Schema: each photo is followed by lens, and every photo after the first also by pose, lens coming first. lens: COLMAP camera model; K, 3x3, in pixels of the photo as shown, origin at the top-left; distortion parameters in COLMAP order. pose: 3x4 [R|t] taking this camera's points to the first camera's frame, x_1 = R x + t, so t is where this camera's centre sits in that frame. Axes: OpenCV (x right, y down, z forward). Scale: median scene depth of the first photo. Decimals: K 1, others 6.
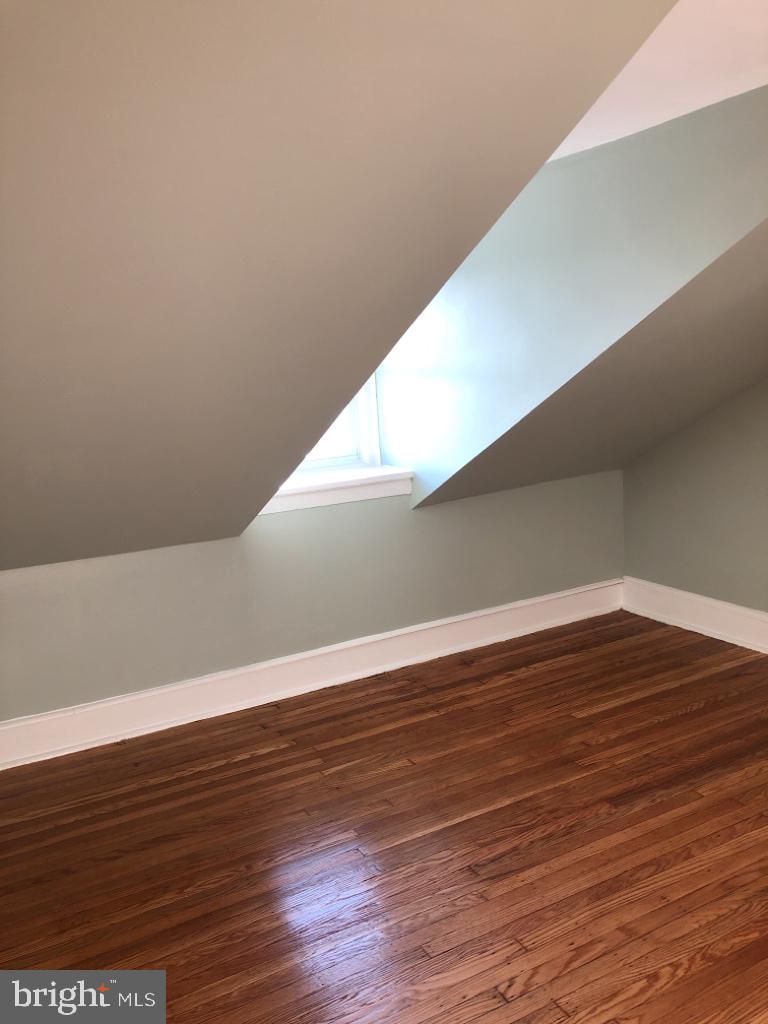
lens RADIAL K [[854.9, 0, 378.8], [0, 854.9, 505.1], [0, 0, 1]] dist [0.018496, -0.008843]
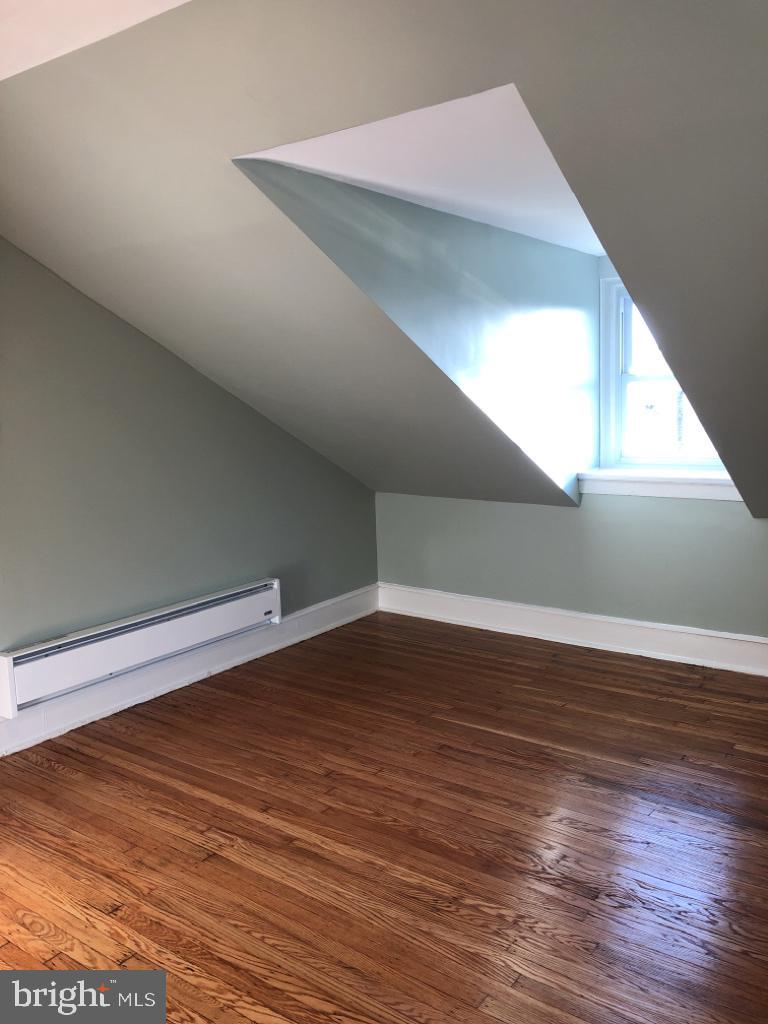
lens RADIAL K [[854.9, 0, 373.6], [0, 854.9, 515.9], [0, 0, 1]] dist [0.018496, -0.008843]
pose [[0.413118, 0.184578, -0.891776, 1.149539], [-0.145721, 0.980025, 0.135337, -0.106657], [0.898943, 0.074040, 0.431763, 0.250496]]
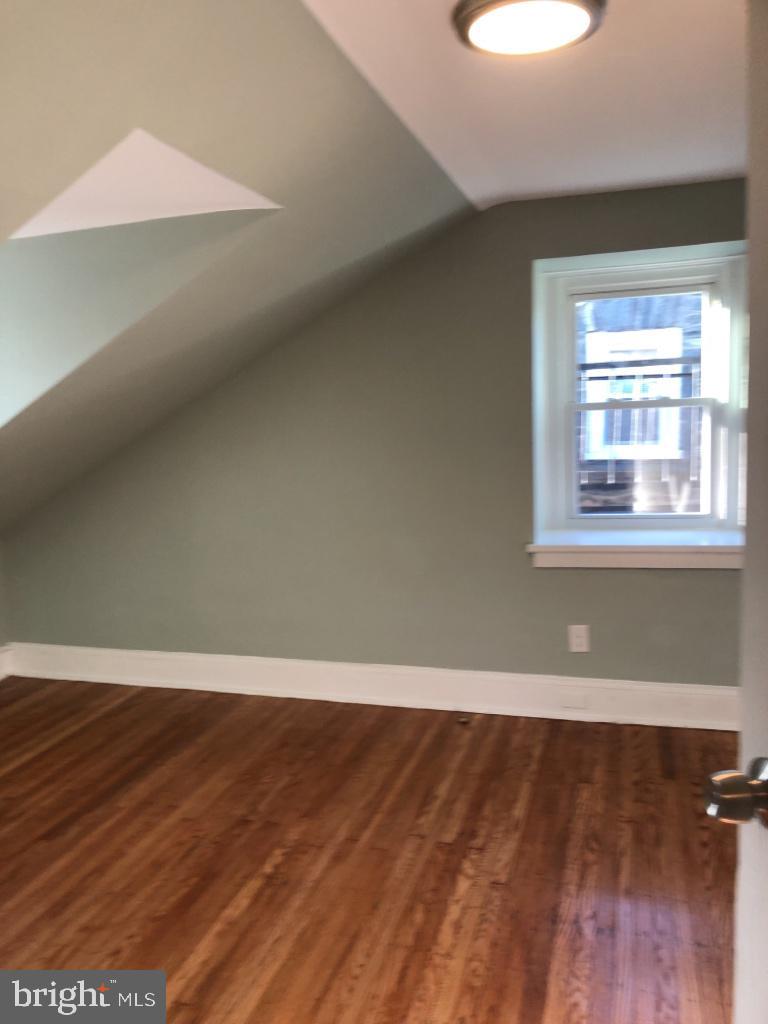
lens RADIAL K [[854.9, 0, 376.7], [0, 854.9, 512.6], [0, 0, 1]] dist [0.018496, -0.008843]
pose [[0.718401, -0.054425, 0.693496, -0.174383], [0.105774, 0.993889, -0.031572, 0.003949], [-0.687540, 0.096035, 0.719768, -0.148001]]
